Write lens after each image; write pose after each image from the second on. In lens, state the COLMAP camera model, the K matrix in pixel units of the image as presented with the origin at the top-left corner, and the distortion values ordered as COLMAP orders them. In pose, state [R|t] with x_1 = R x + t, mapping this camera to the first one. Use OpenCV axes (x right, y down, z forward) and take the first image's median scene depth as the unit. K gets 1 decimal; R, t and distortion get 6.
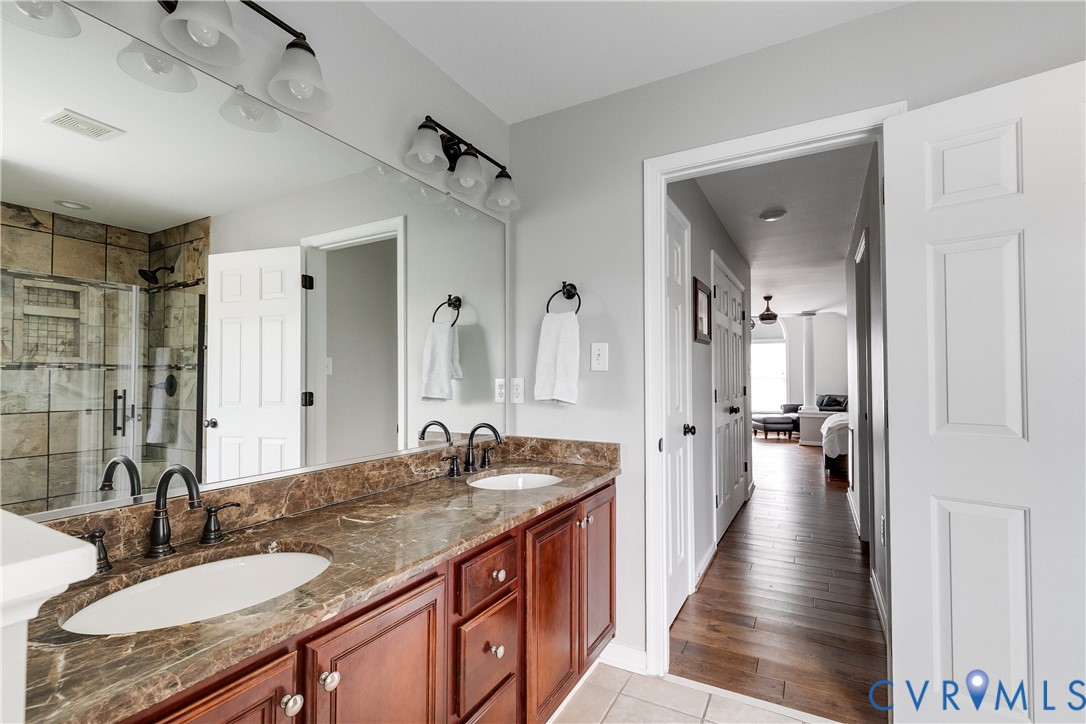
lens RADIAL K [[500.2, 0, 541.6], [0, 500.2, 364.9], [0, 0, 1]] dist [0.026815, -0.000210]
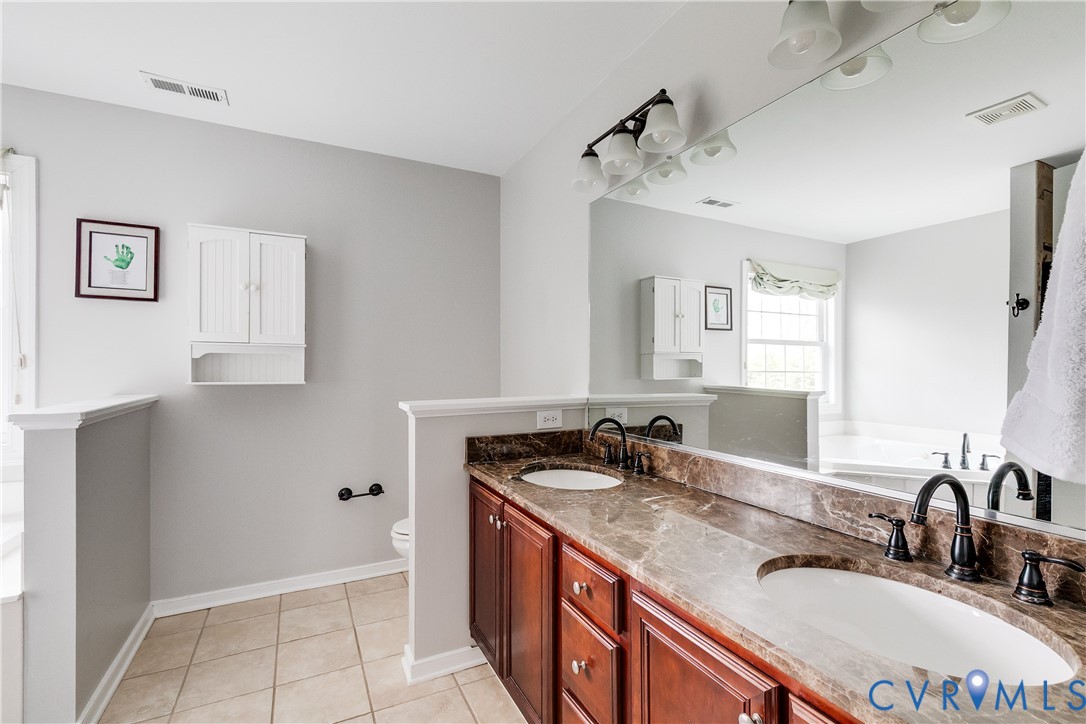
lens RADIAL K [[500.2, 0, 539.6], [0, 500.2, 363.0], [0, 0, 1]] dist [0.026815, -0.000210]
pose [[-0.552858, -0.000873, -0.833275, 0.680876], [0.019438, 0.999714, -0.013944, 0.020690], [0.833049, -0.023906, -0.552683, 1.370793]]
